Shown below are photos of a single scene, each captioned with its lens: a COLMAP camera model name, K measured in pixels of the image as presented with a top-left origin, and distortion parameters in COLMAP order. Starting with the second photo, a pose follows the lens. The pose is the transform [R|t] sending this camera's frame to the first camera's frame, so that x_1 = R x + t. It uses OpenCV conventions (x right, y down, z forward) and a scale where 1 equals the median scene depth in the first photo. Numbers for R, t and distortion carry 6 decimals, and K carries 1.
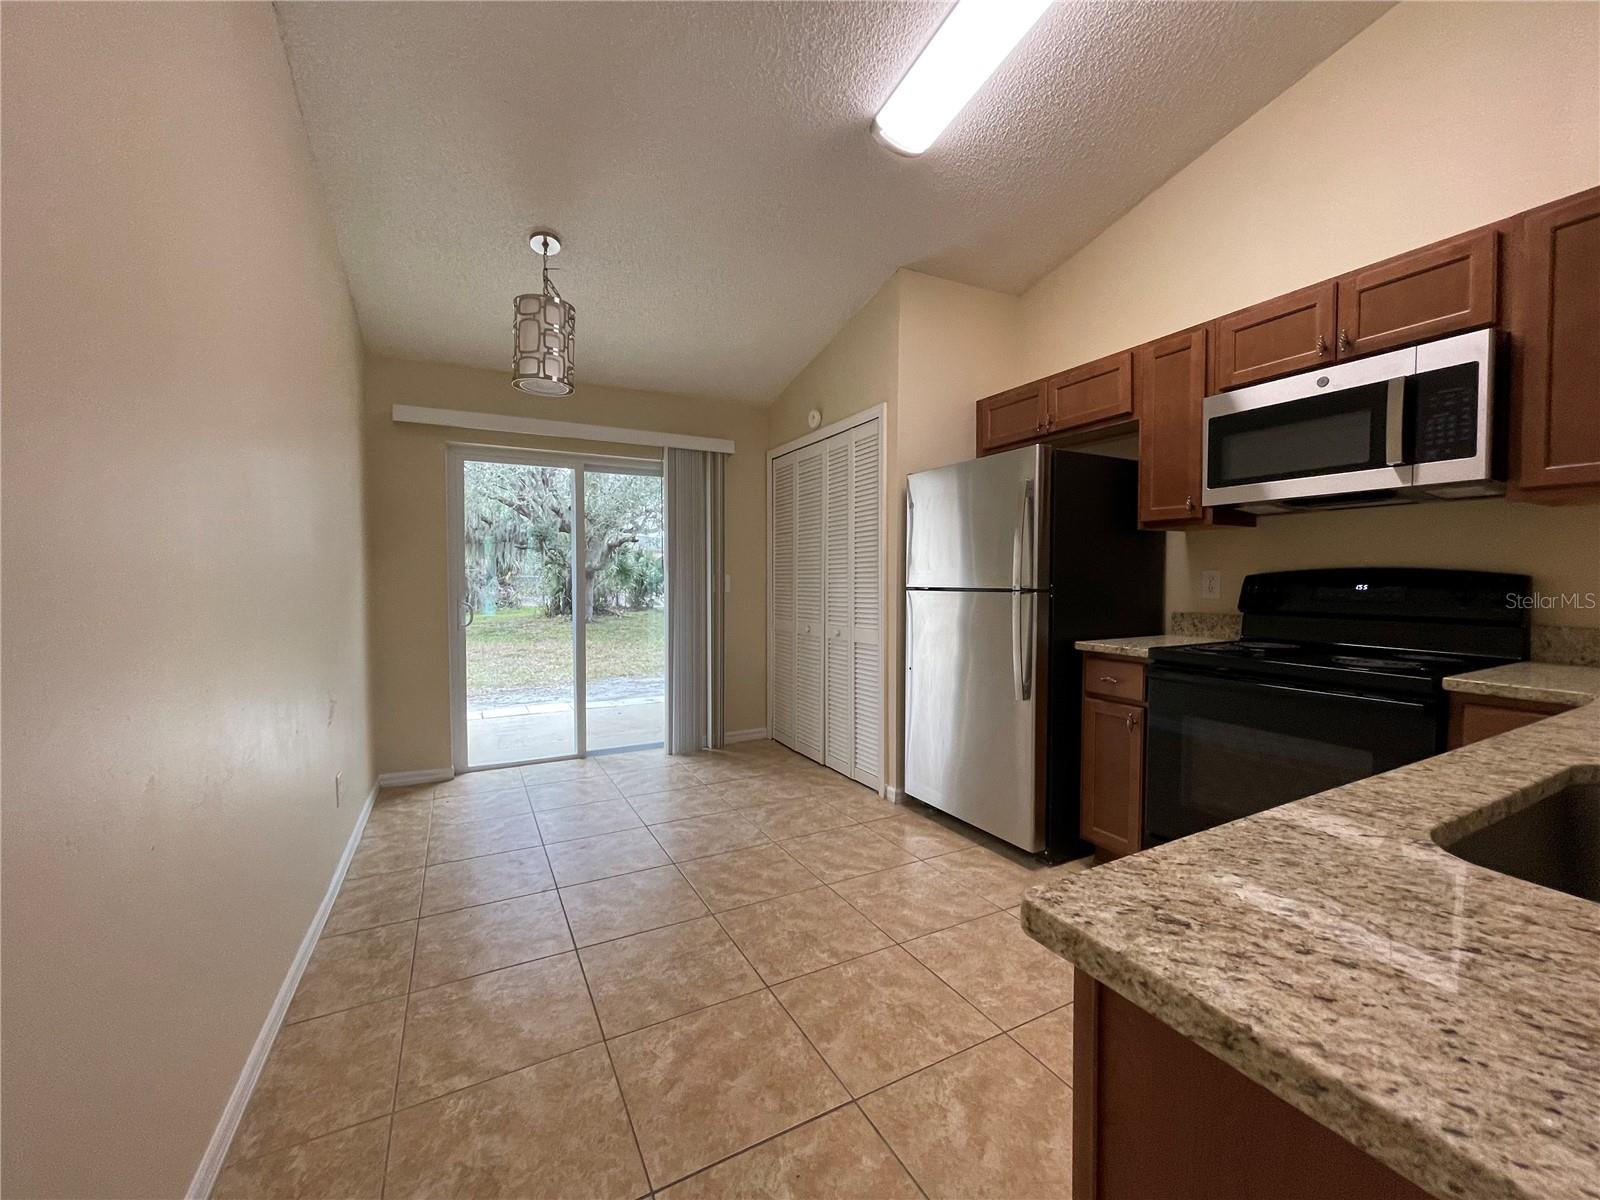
lens RADIAL K [[646.1, 0, 797.7], [0, 646.1, 597.2], [0, 0, 1]] dist [-0.000597, 0.000185]
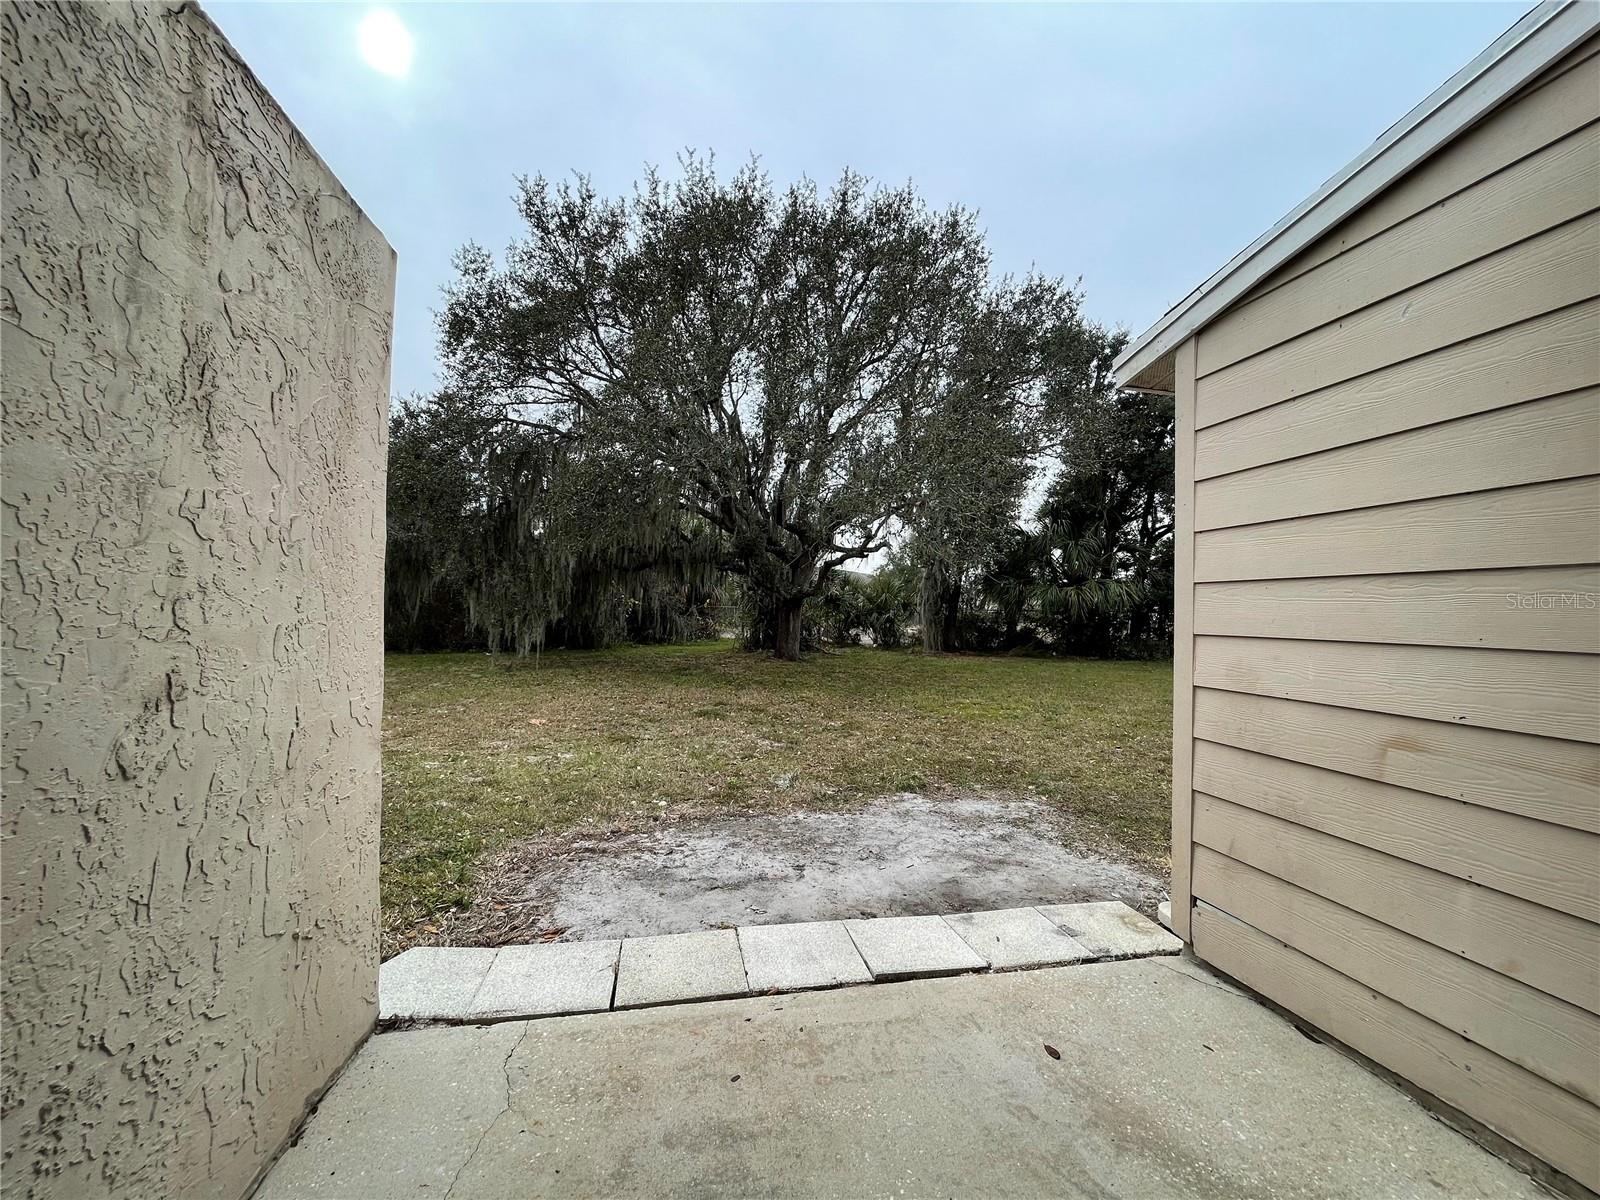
lens RADIAL K [[646.1, 0, 797.8], [0, 646.1, 604.1], [0, 0, 1]] dist [-0.000597, 0.000185]
pose [[0.960391, 0.022563, -0.277740, -0.099672], [-0.034980, 0.998594, -0.039833, 0.000159], [0.276450, 0.047970, 0.959830, 0.224583]]
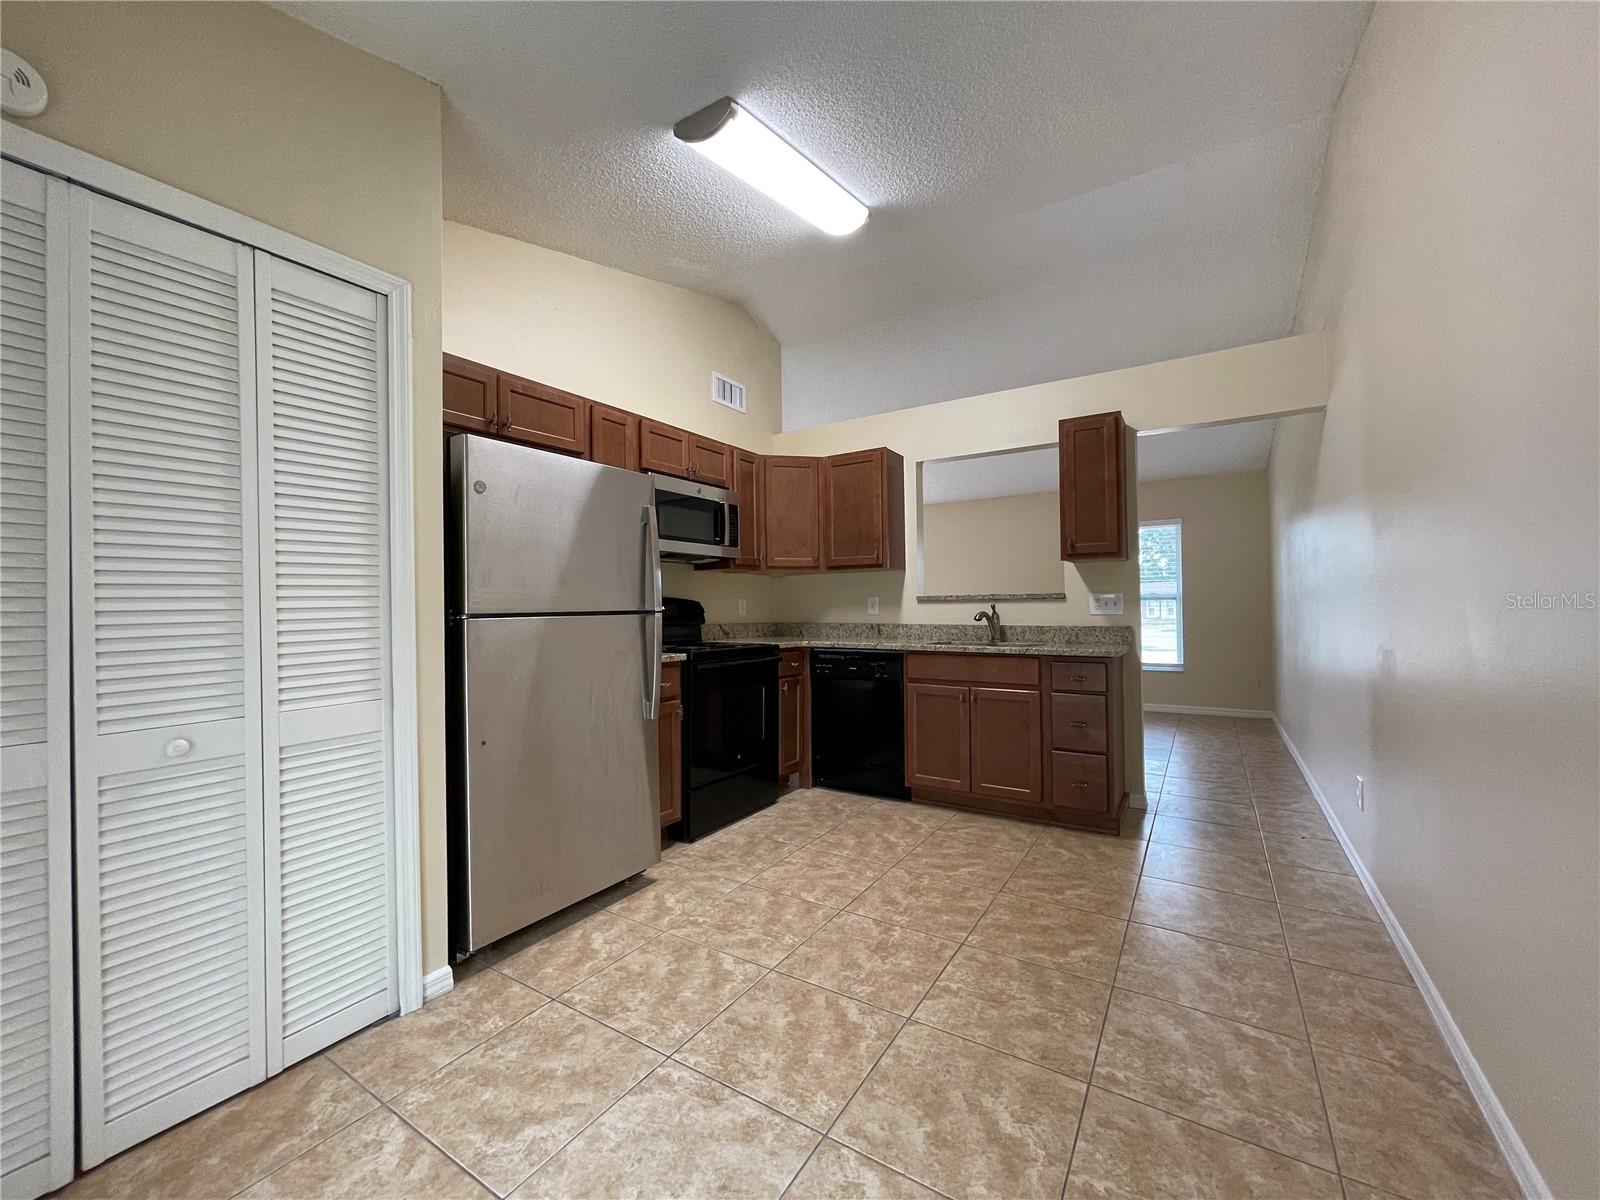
lens RADIAL K [[646.1, 0, 794.9], [0, 646.1, 597.4], [0, 0, 1]] dist [-0.000597, 0.000185]
pose [[-0.496705, 0.021406, 0.867655, -0.730537], [0.039827, 0.999205, -0.001852, -0.025762], [-0.867005, 0.033636, -0.497163, 1.443045]]
